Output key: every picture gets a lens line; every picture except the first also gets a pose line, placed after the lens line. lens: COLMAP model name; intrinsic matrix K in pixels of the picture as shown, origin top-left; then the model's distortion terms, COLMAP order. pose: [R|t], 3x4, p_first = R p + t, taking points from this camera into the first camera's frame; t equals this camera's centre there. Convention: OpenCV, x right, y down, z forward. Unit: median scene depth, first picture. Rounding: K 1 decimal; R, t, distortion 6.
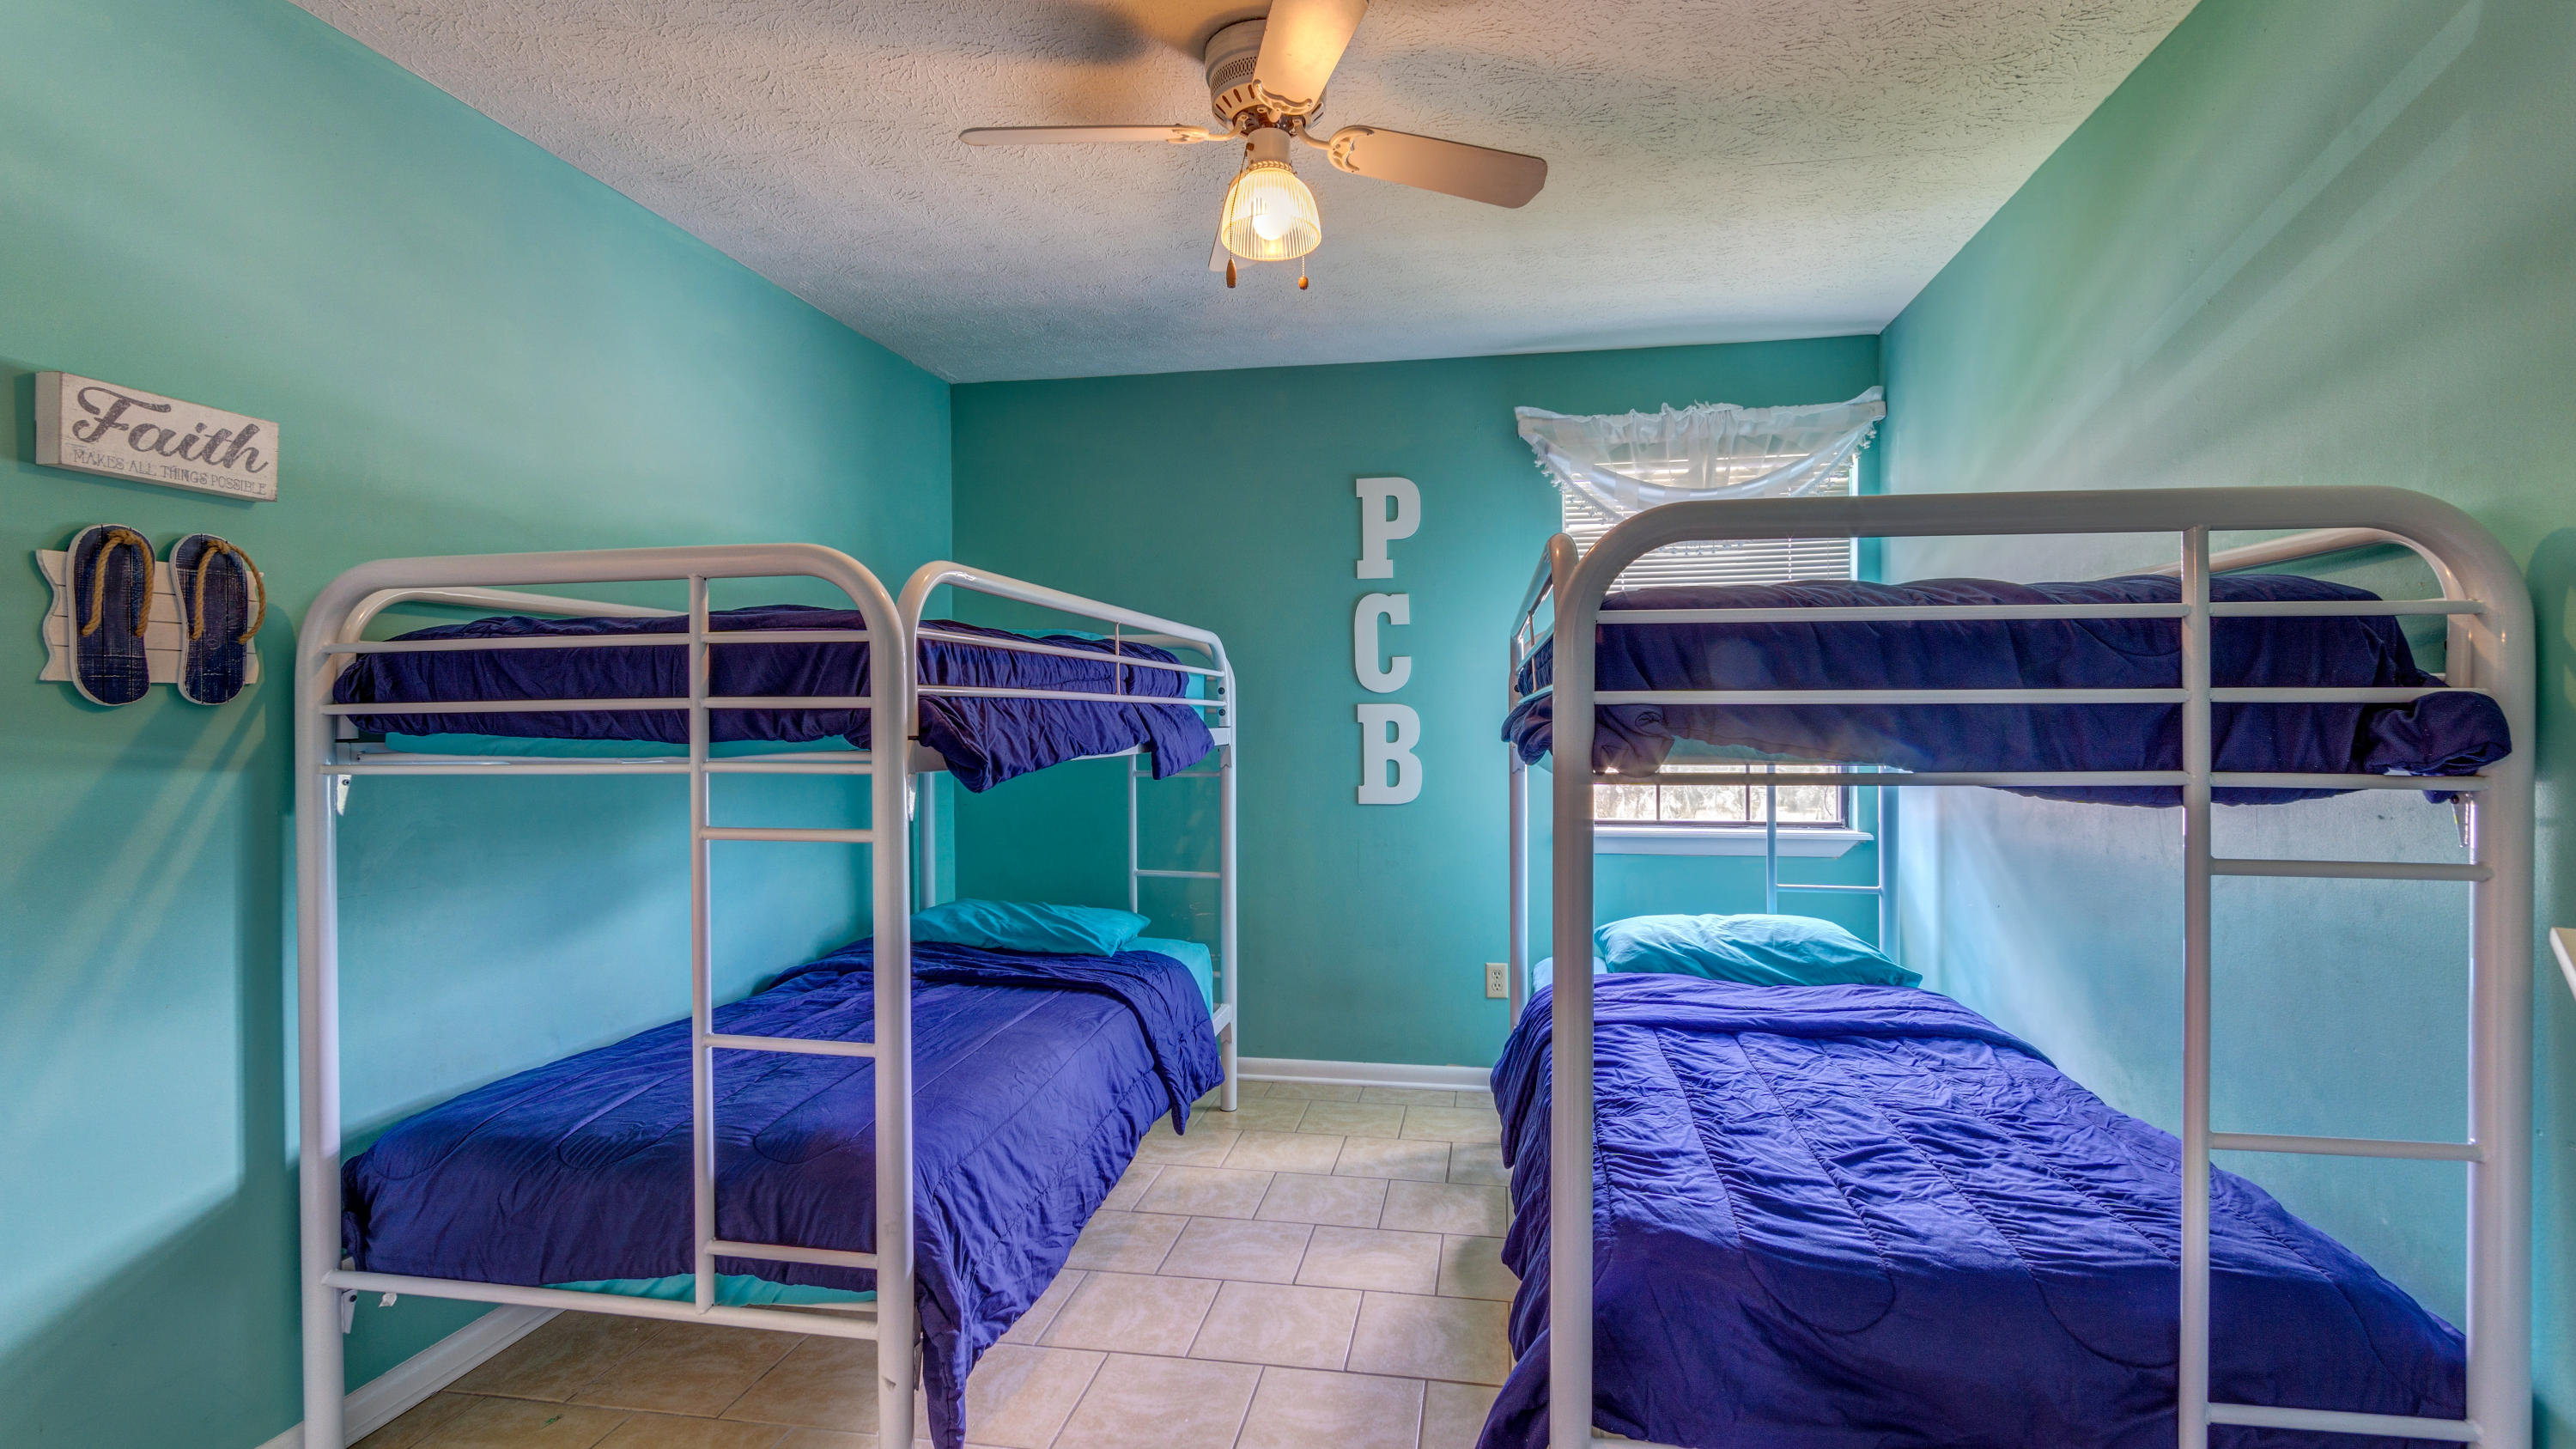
lens RADIAL K [[1181.3, 0, 1282.7], [0, 1181.3, 739.9], [0, 0, 1]] dist [0.000767, 0.000503]
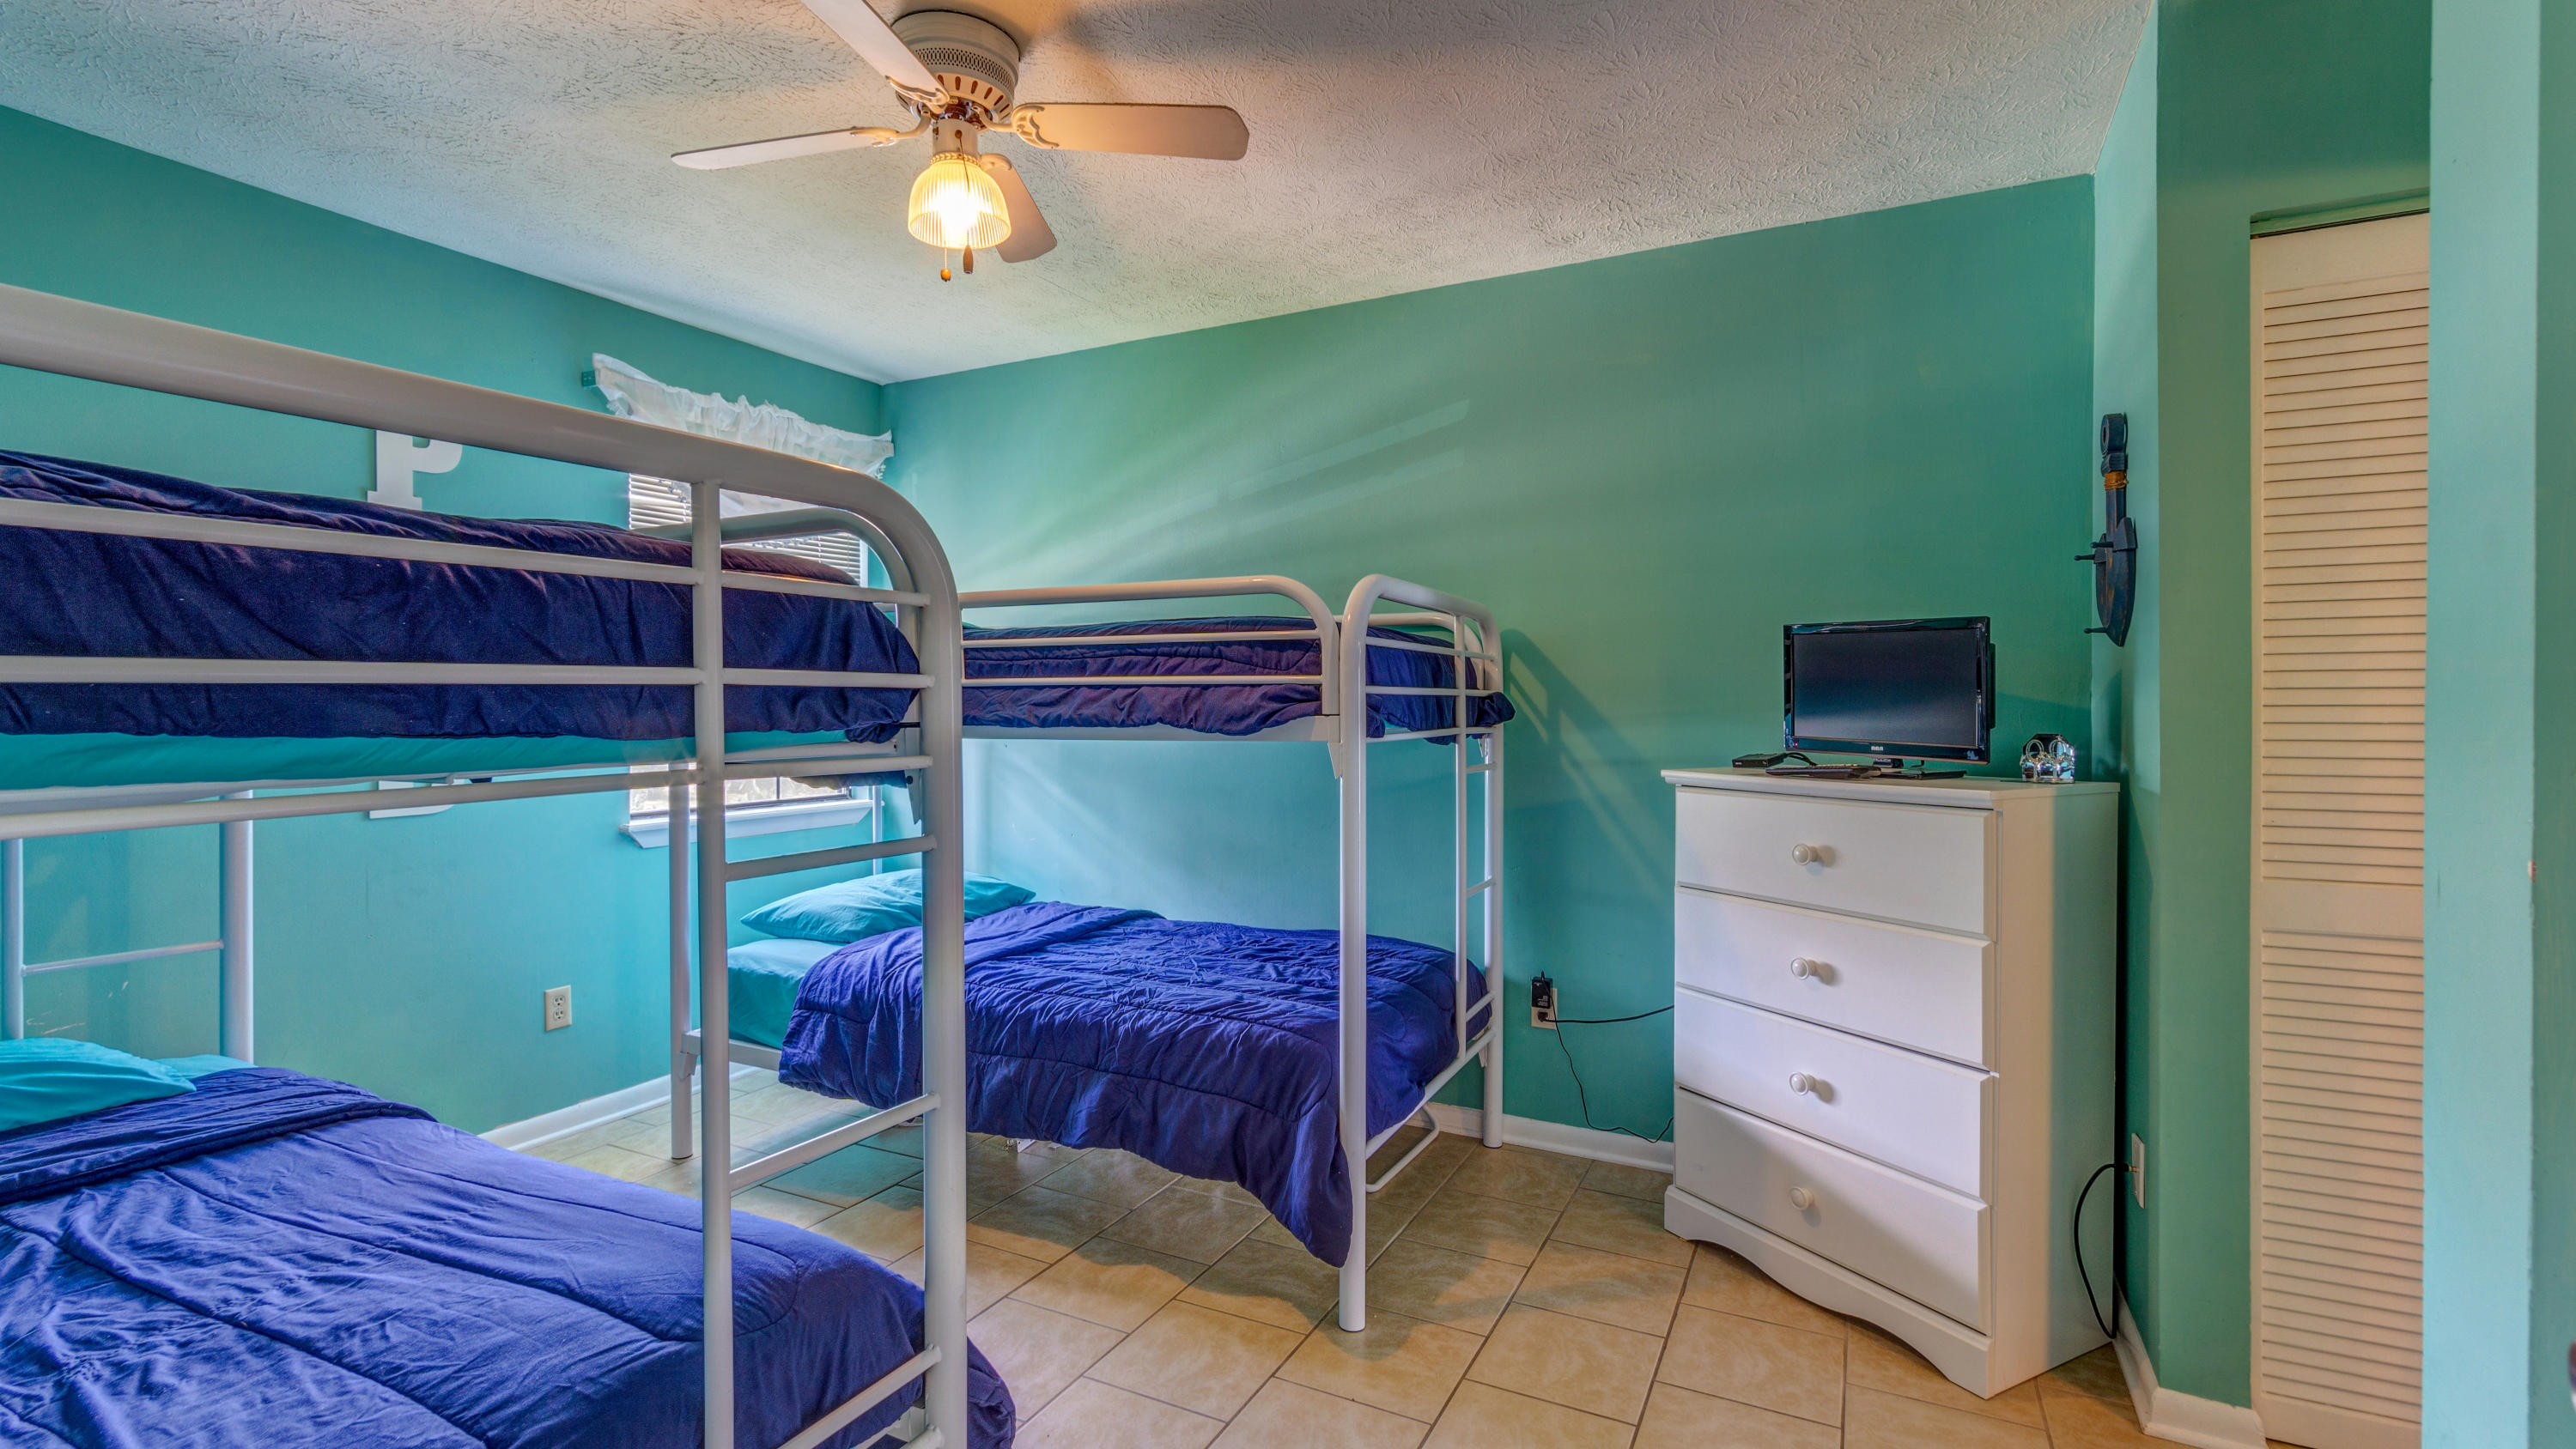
lens RADIAL K [[1181.0, 0, 1276.3], [0, 1181.0, 703.1], [0, 0, 1]] dist [0.000767, 0.000503]
pose [[0.289790, 0.001812, 0.957089, -0.528771], [0.016013, 0.999849, -0.006742, -0.003618], [-0.956956, 0.017280, 0.289717, 0.266827]]
